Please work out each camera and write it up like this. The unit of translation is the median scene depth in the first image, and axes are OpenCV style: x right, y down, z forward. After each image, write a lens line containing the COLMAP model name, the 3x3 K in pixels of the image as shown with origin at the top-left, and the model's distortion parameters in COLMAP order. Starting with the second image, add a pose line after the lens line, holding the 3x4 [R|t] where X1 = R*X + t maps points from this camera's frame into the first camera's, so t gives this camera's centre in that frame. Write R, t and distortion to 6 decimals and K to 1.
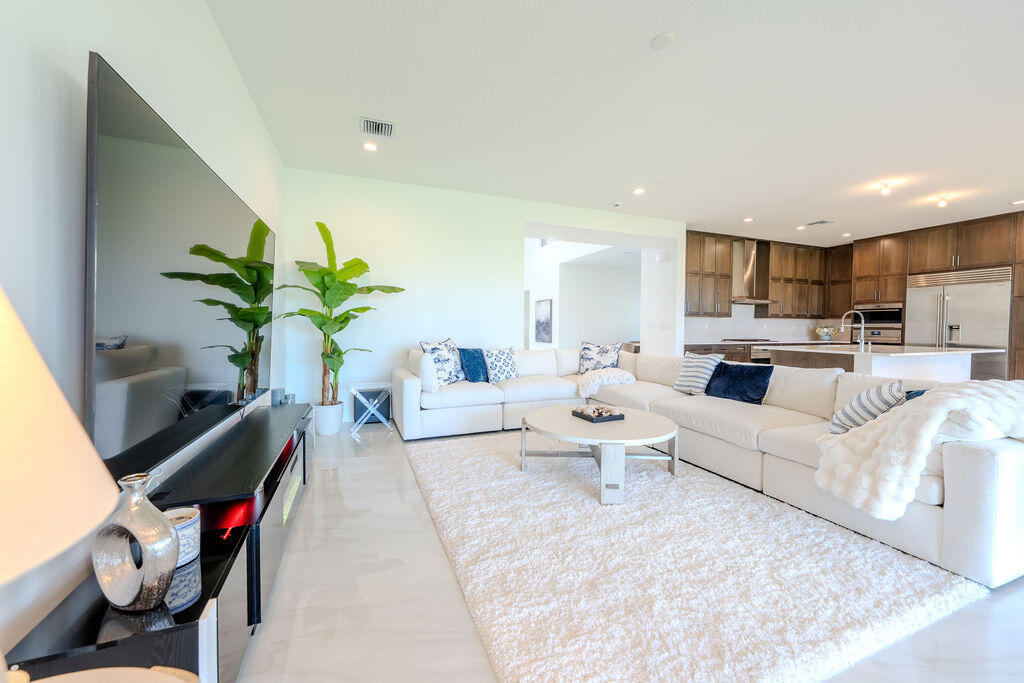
lens RADIAL K [[389.3, 0, 517.5], [0, 389.3, 338.7], [0, 0, 1]] dist [0.002046, 0.000321]
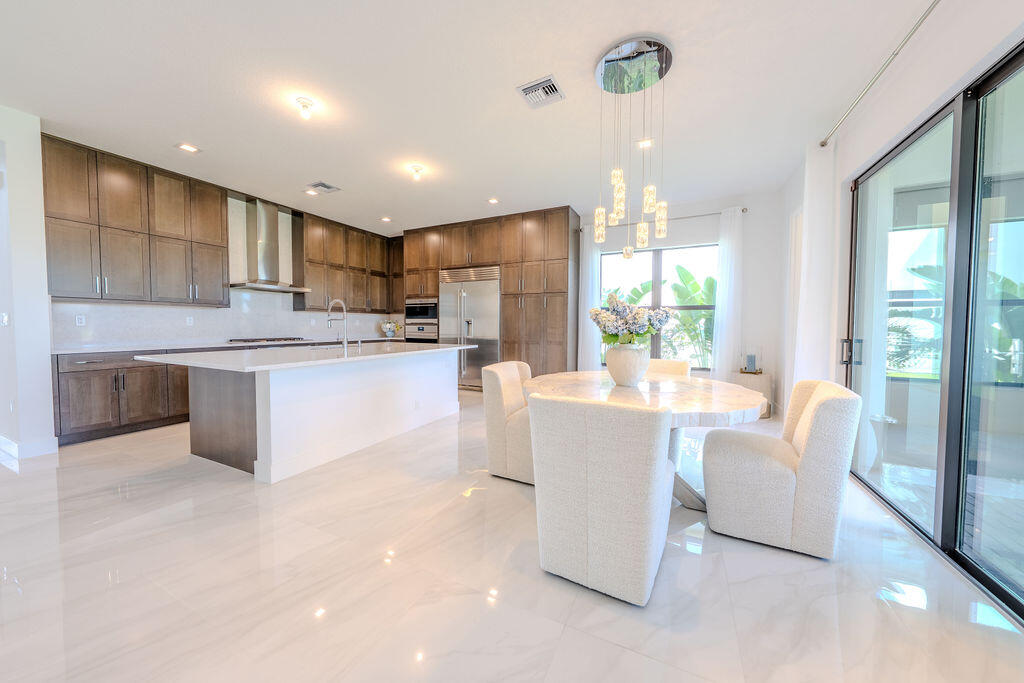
lens RADIAL K [[347.3, 0, 510.8], [0, 347.3, 338.6], [0, 0, 1]] dist [0.001460, -0.000873]
pose [[0.738701, -0.029719, 0.673378, 0.631910], [0.020517, 0.999556, 0.021607, -0.004522], [-0.673721, -0.002145, 0.738983, 0.266015]]
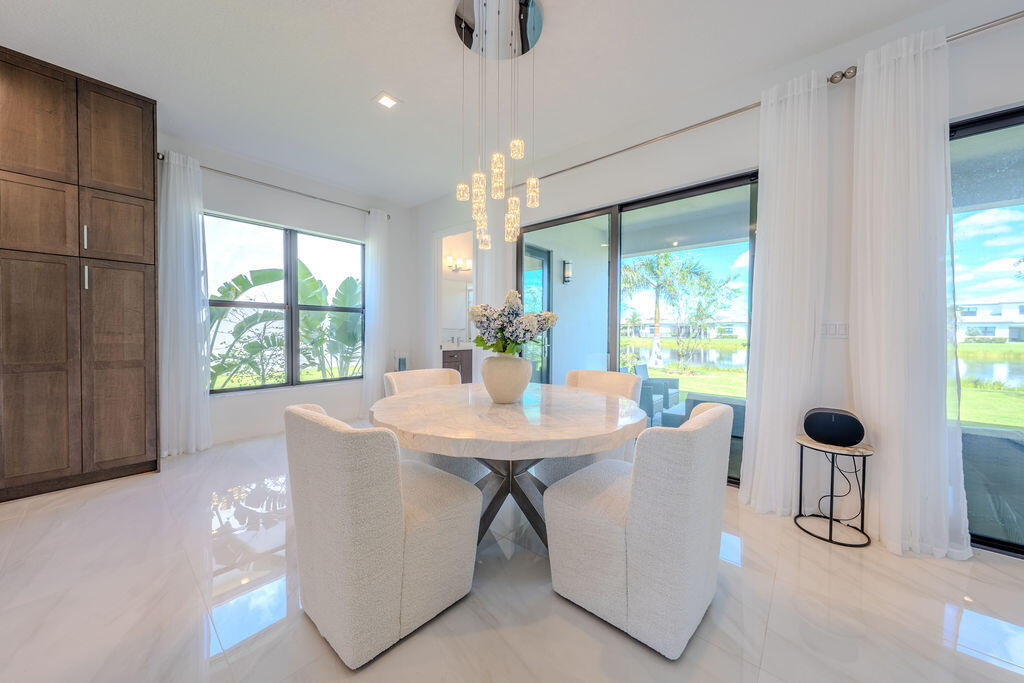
lens RADIAL K [[356.5, 0, 517.5], [0, 356.5, 338.5], [0, 0, 1]] dist [-0.005667, 0.000779]
pose [[-0.464904, -0.027546, 0.884932, 0.693704], [0.015450, 0.999111, 0.039217, -0.014353], [-0.885226, 0.031904, -0.464065, 0.617443]]
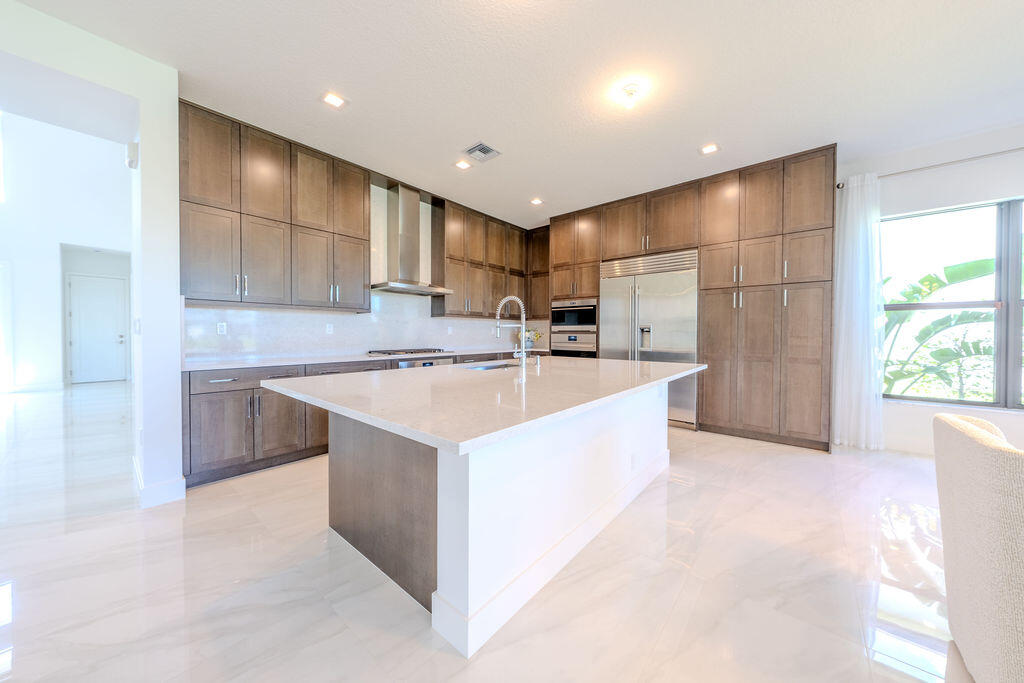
lens RADIAL K [[347.3, 0, 511.7], [0, 347.3, 338.7], [0, 0, 1]] dist [0.001460, -0.000873]
pose [[0.885853, -0.010892, 0.463839, 0.626452], [0.016730, 0.999824, -0.008474, -0.011880], [-0.463665, 0.015267, 0.885879, 0.569901]]
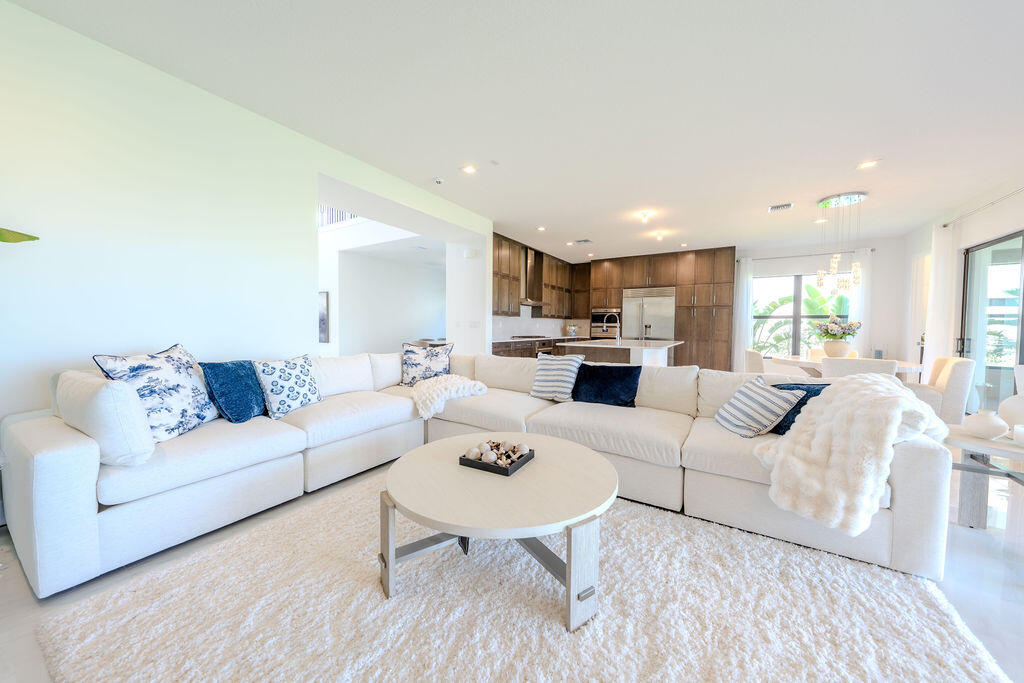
lens RADIAL K [[347.3, 0, 513.6], [0, 347.3, 338.8], [0, 0, 1]] dist [0.001460, -0.000873]
pose [[0.808207, -0.018724, 0.588601, -0.063492], [0.012179, 0.999812, 0.015081, -0.008518], [-0.588773, -0.005020, 0.808283, 0.265372]]
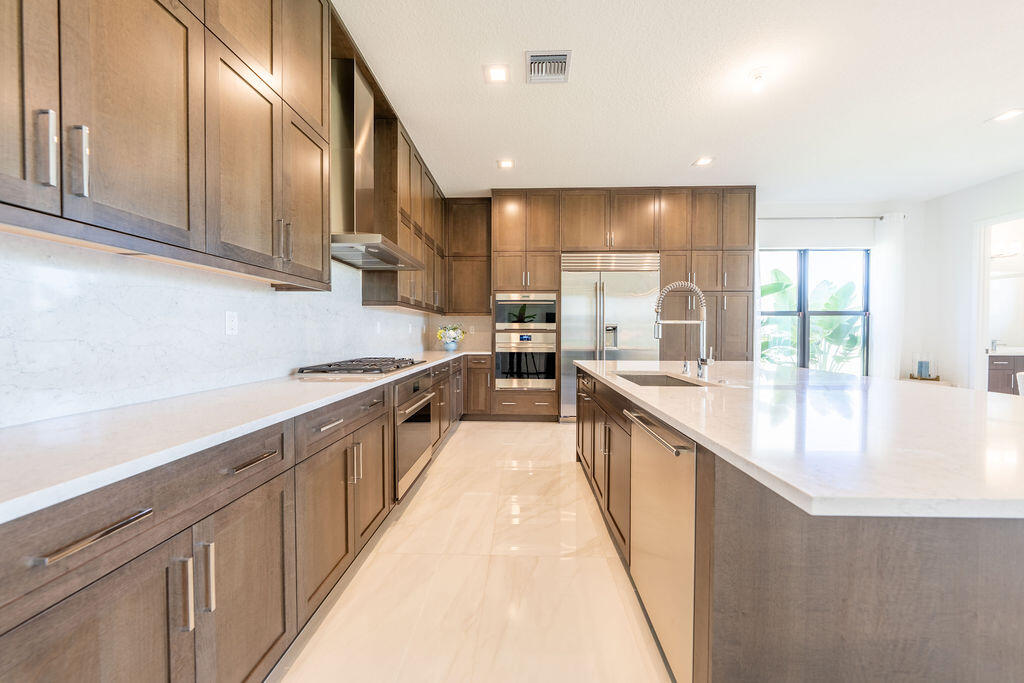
lens RADIAL K [[356.5, 0, 512.2], [0, 356.5, 336.1], [0, 0, 1]] dist [-0.005667, 0.000779]
pose [[0.405295, -0.015597, 0.914053, 0.463695], [0.028653, 0.999580, 0.004351, -0.025512], [-0.913737, 0.024427, 0.405571, 0.982448]]
